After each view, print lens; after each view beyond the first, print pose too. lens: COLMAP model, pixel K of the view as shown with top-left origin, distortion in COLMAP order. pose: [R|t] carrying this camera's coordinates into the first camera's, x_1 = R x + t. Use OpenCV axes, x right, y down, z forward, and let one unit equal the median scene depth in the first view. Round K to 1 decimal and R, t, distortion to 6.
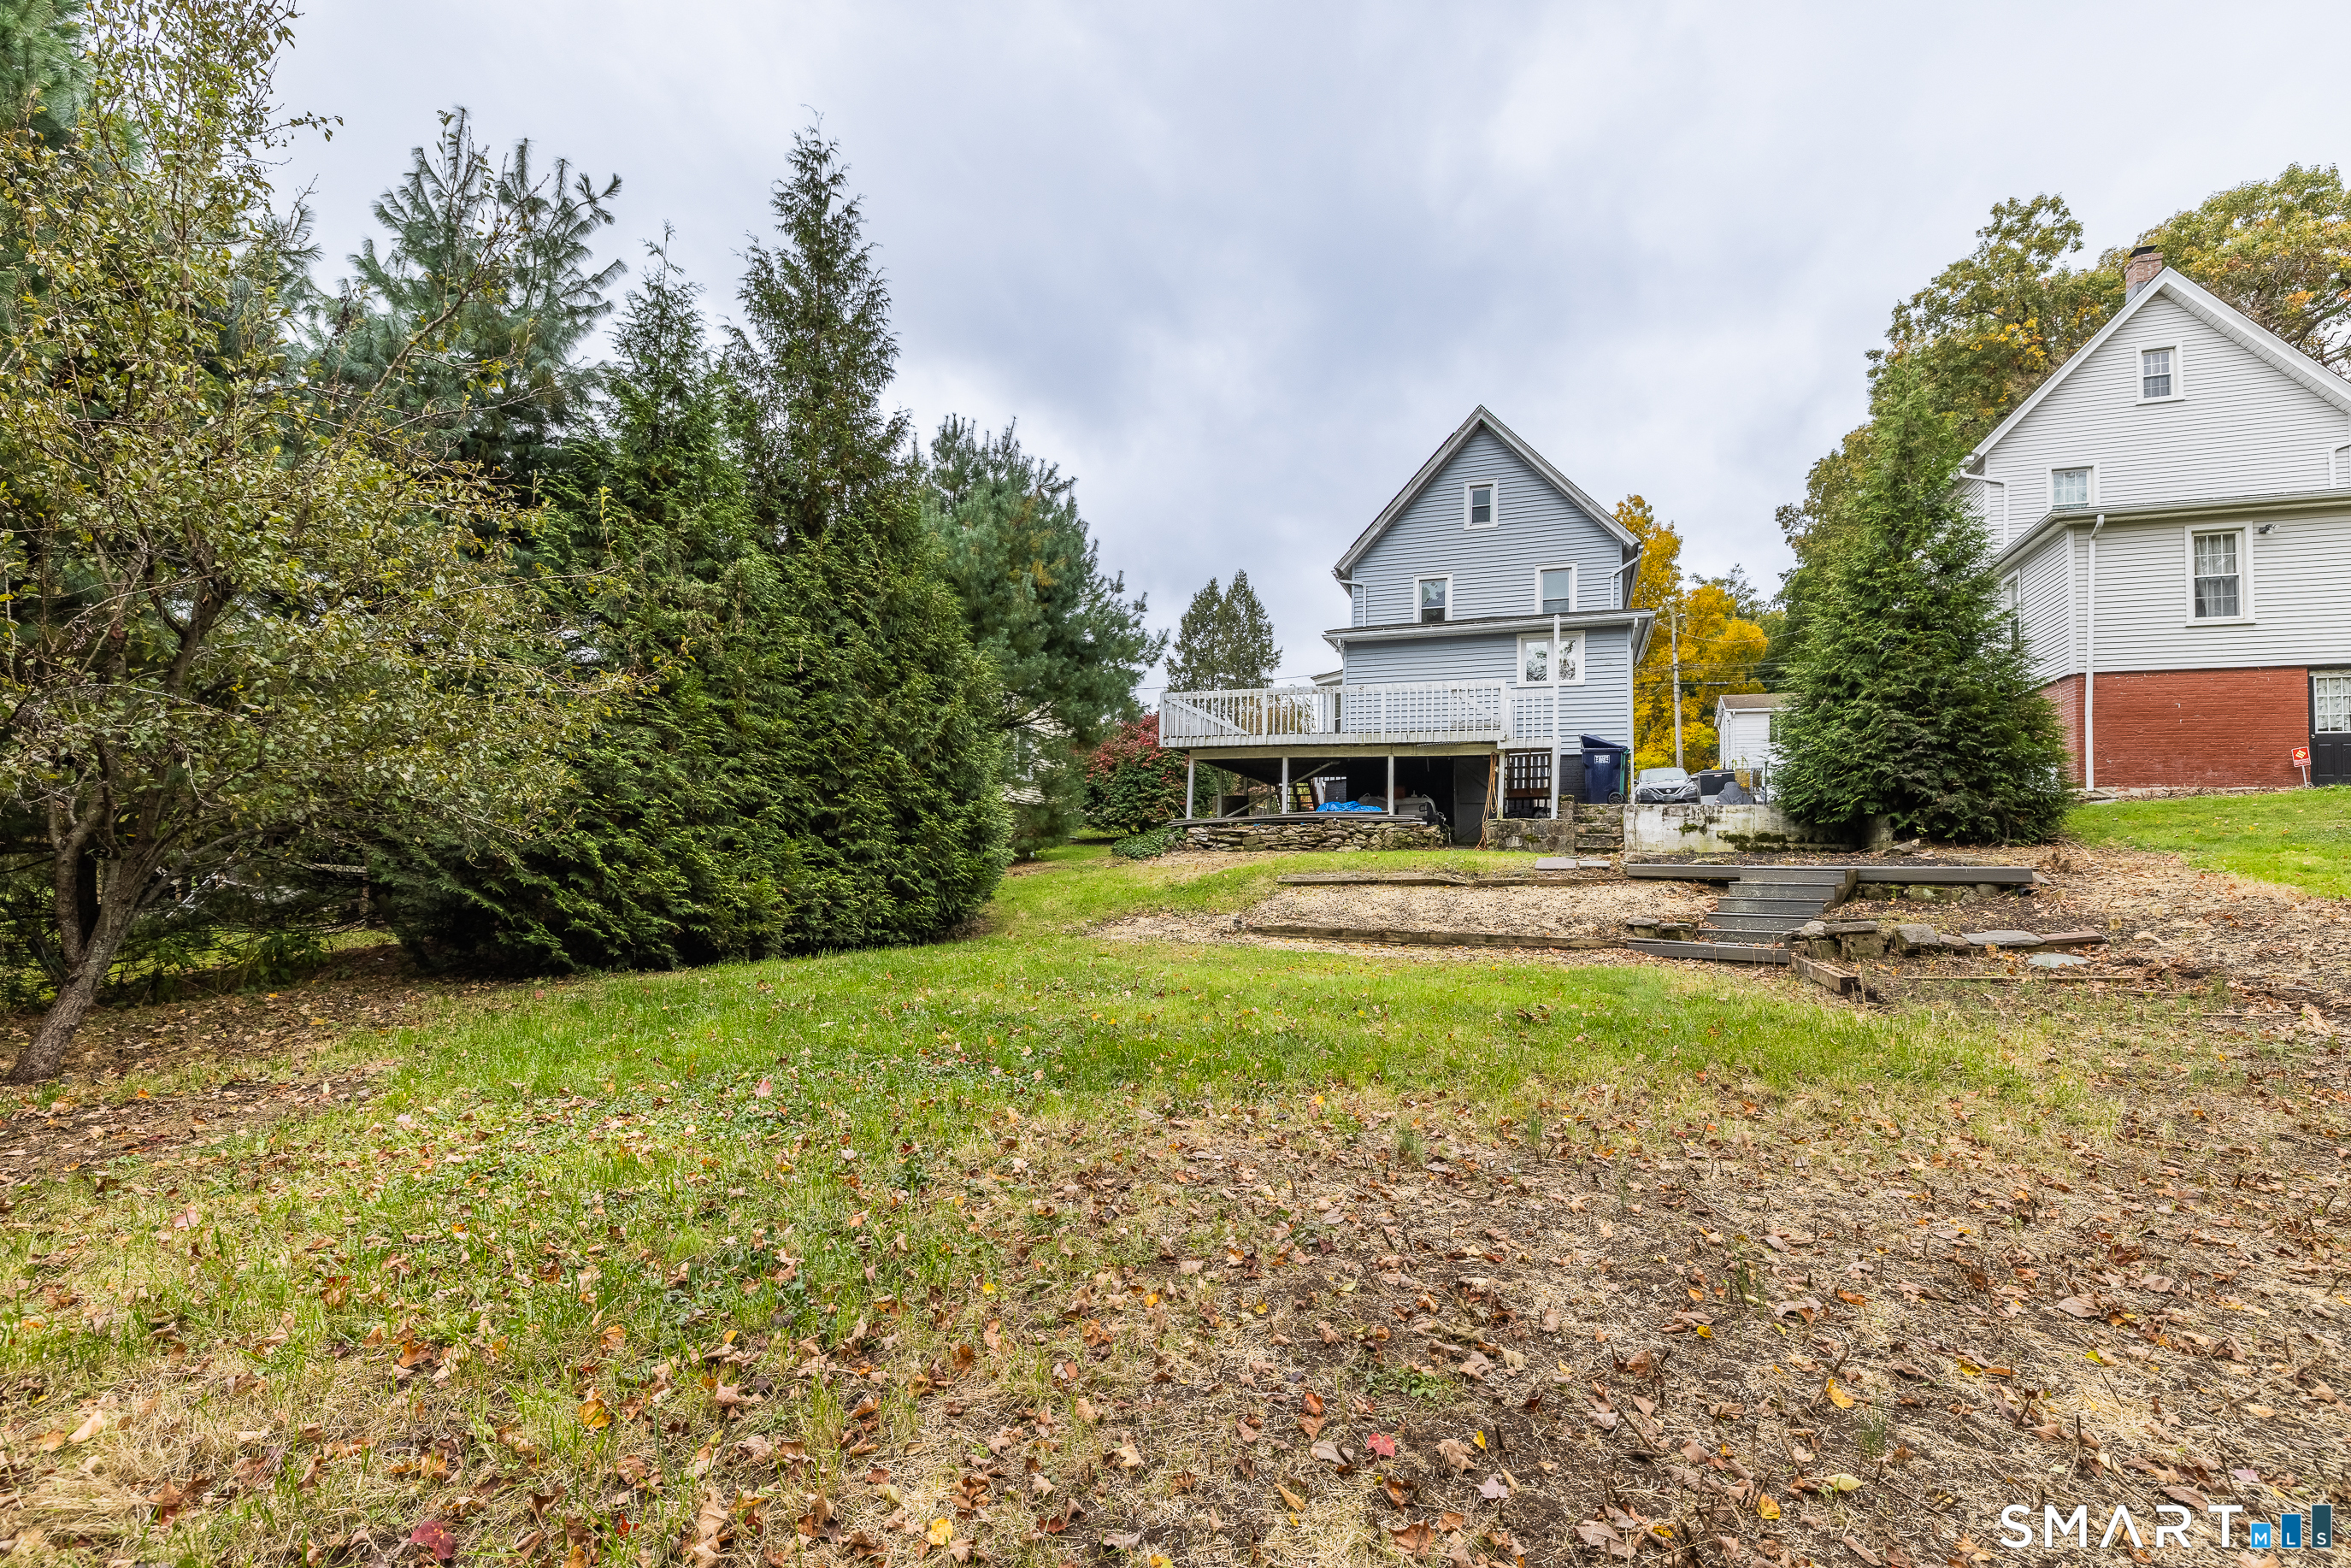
lens RADIAL K [[1069.8, 0, 1177.6], [0, 1069.8, 821.8], [0, 0, 1]] dist [-0.004428, -0.000282]
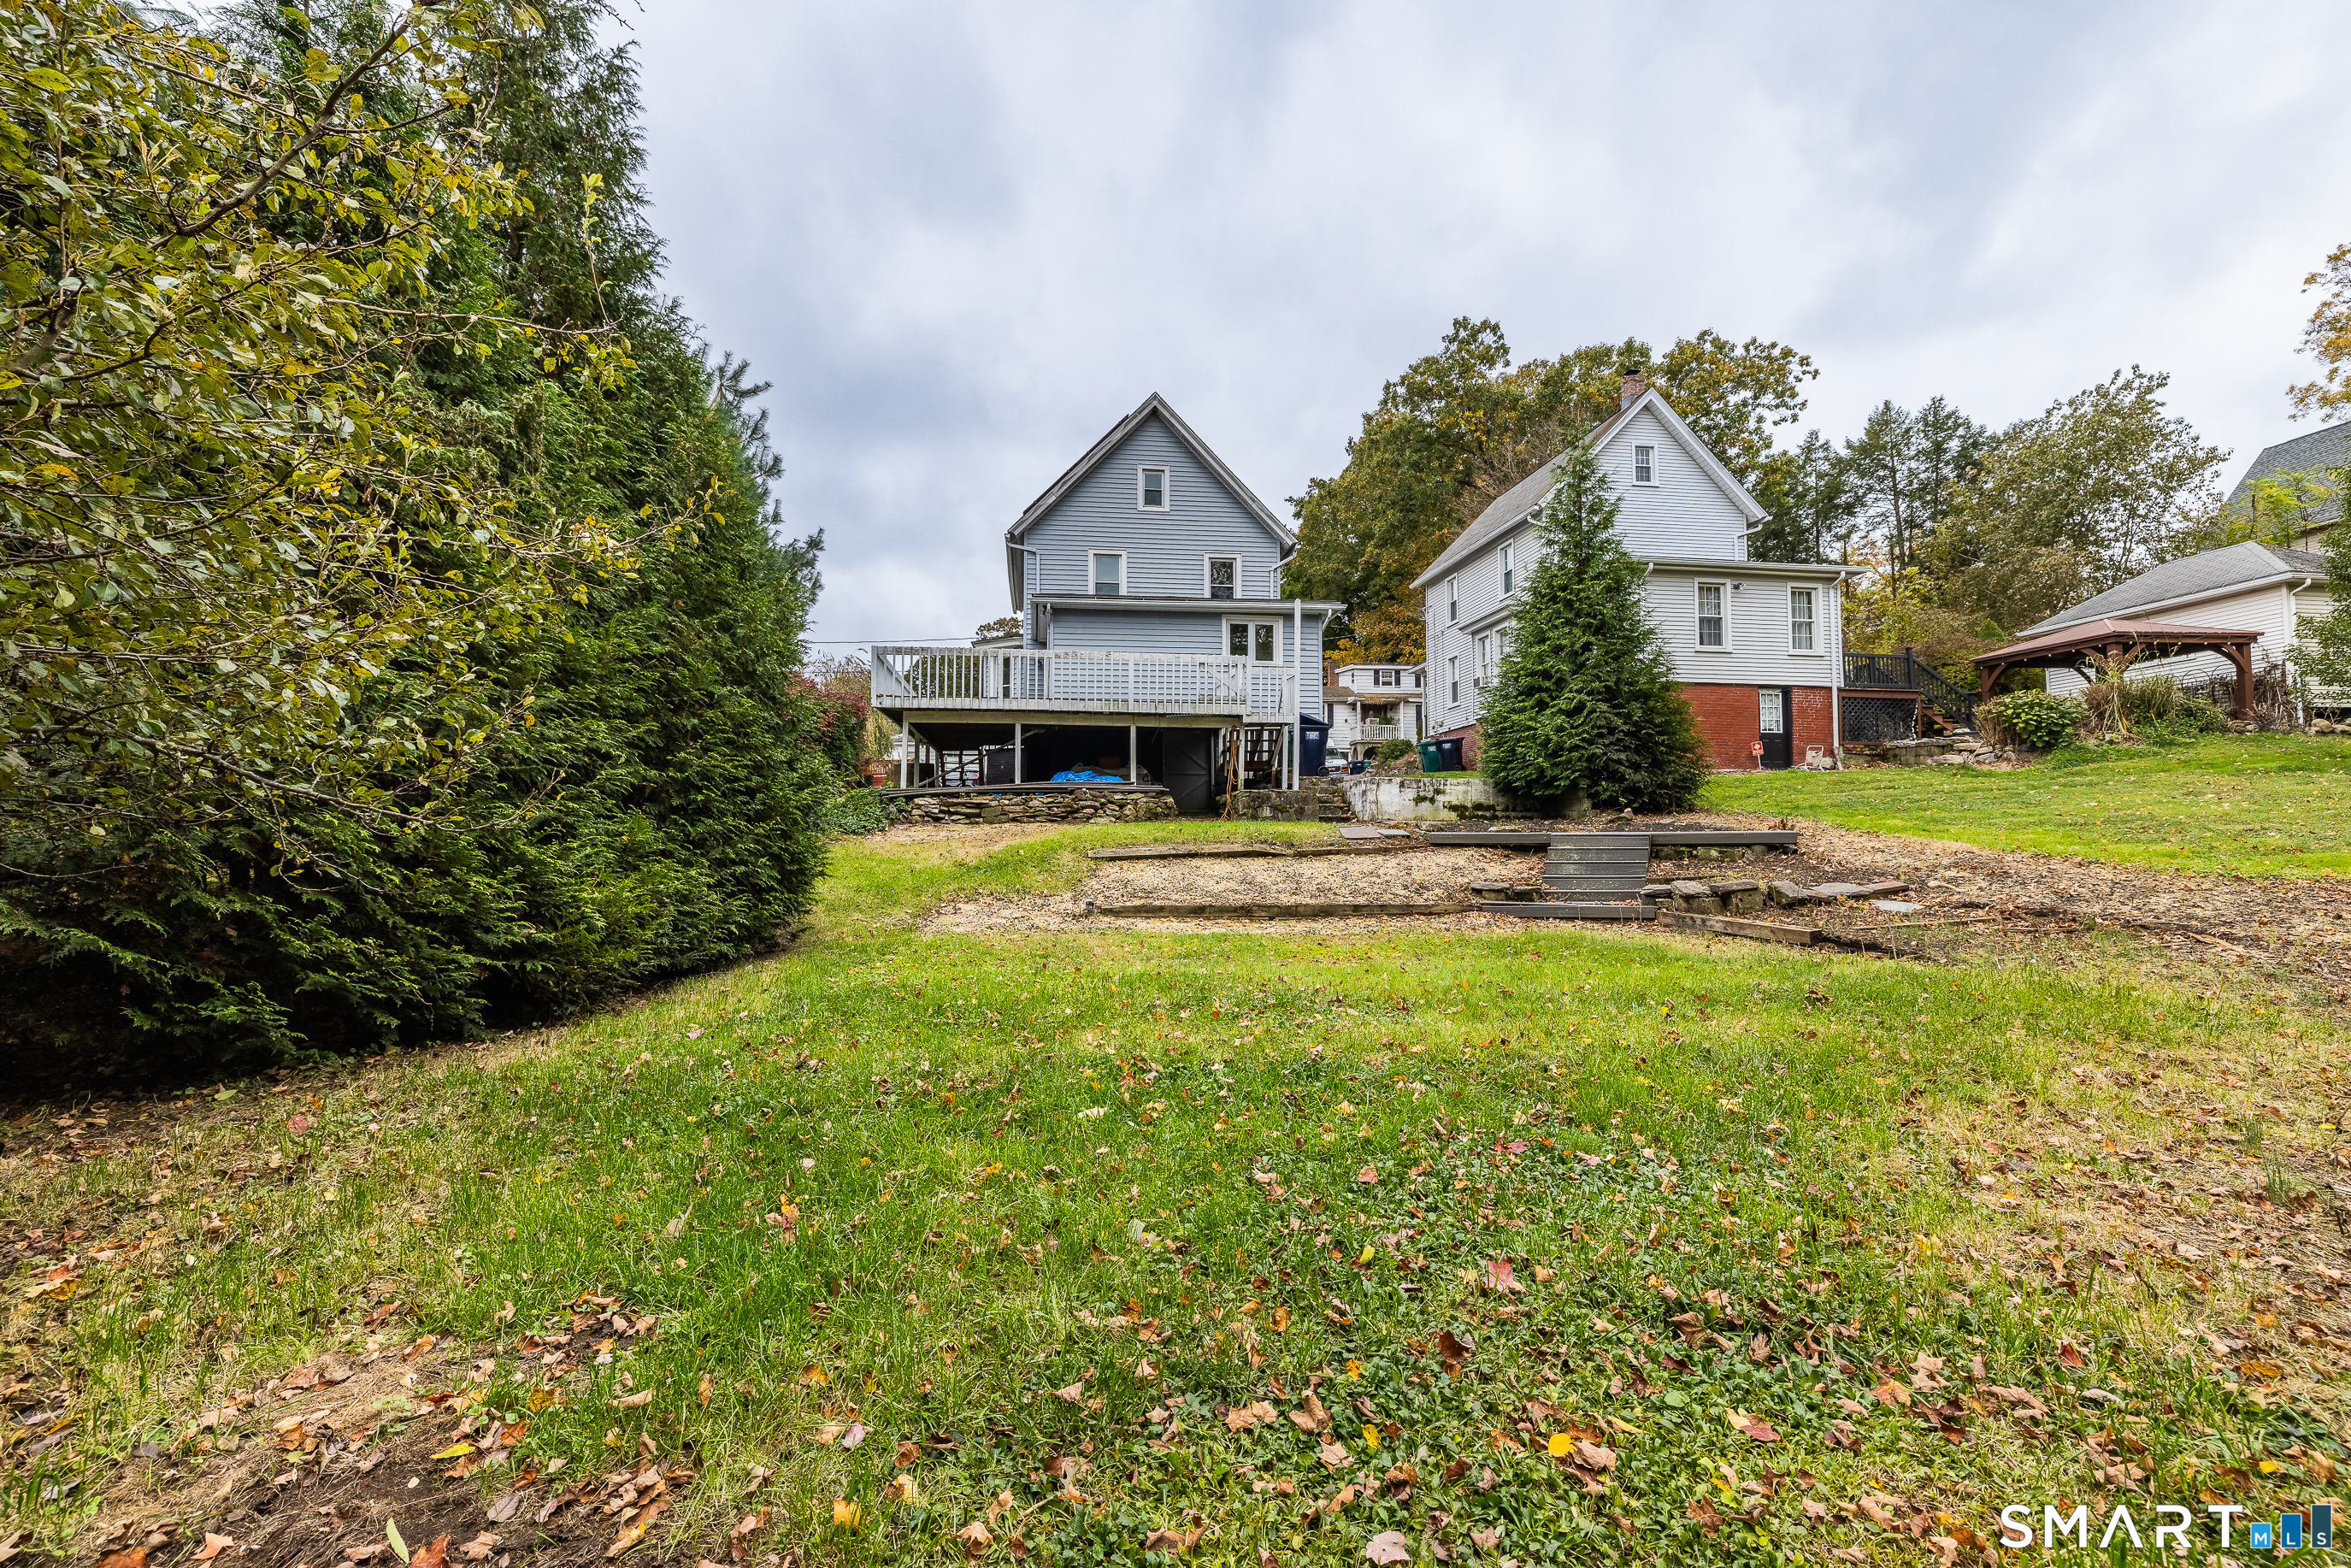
lens RADIAL K [[1004.4, 0, 1175.5], [0, 1004.4, 784.0], [0, 0, 1]] dist [-0.002544, -0.000126]
pose [[0.871074, 0.006000, 0.491115, -0.268036], [-0.003406, 0.999975, -0.006176, -0.002327], [-0.491139, 0.003707, 0.871073, 0.203707]]
